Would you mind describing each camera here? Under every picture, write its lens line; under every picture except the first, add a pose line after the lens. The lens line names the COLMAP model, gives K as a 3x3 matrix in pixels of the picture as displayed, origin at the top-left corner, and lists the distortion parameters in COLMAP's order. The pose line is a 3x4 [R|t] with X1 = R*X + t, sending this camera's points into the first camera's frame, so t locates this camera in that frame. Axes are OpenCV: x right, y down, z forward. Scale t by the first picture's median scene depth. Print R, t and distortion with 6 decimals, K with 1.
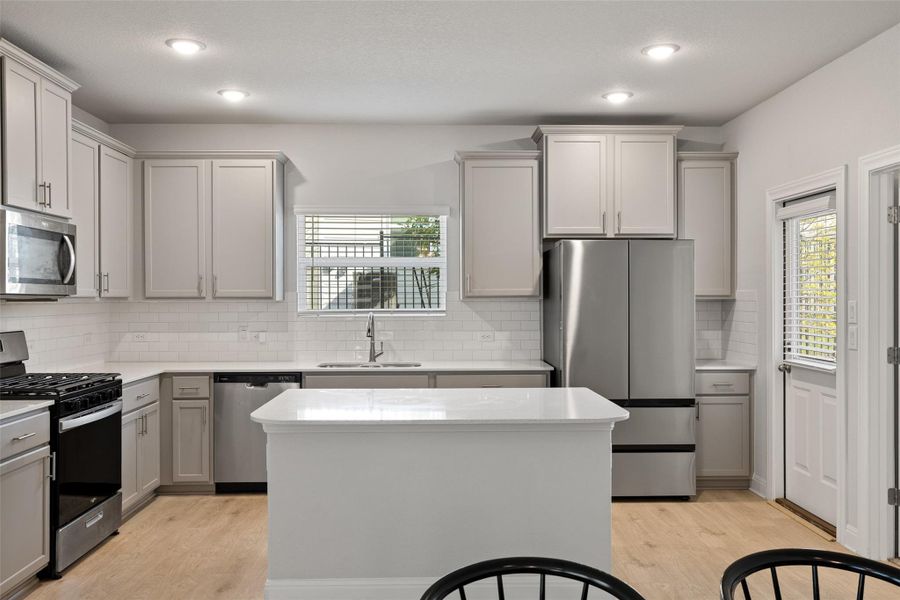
lens RADIAL K [[764.6, 0, 450.1], [0, 764.6, 297.4], [0, 0, 1]] dist [0.007603, -0.000114]
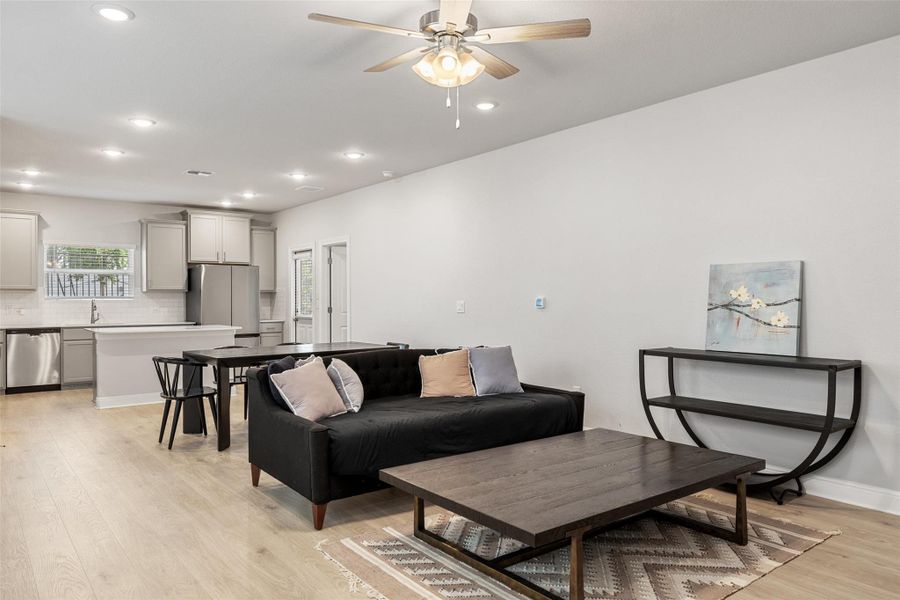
lens RADIAL K [[623.1, 0, 450.0], [0, 623.1, 300.0], [0, 0, 1]] dist [0.000262, 0.001363]
pose [[0.808471, -0.001328, 0.588535, -0.319967], [0.002539, 0.999996, -0.001231, 0.031309], [-0.588531, 0.002490, 0.808471, -0.854501]]
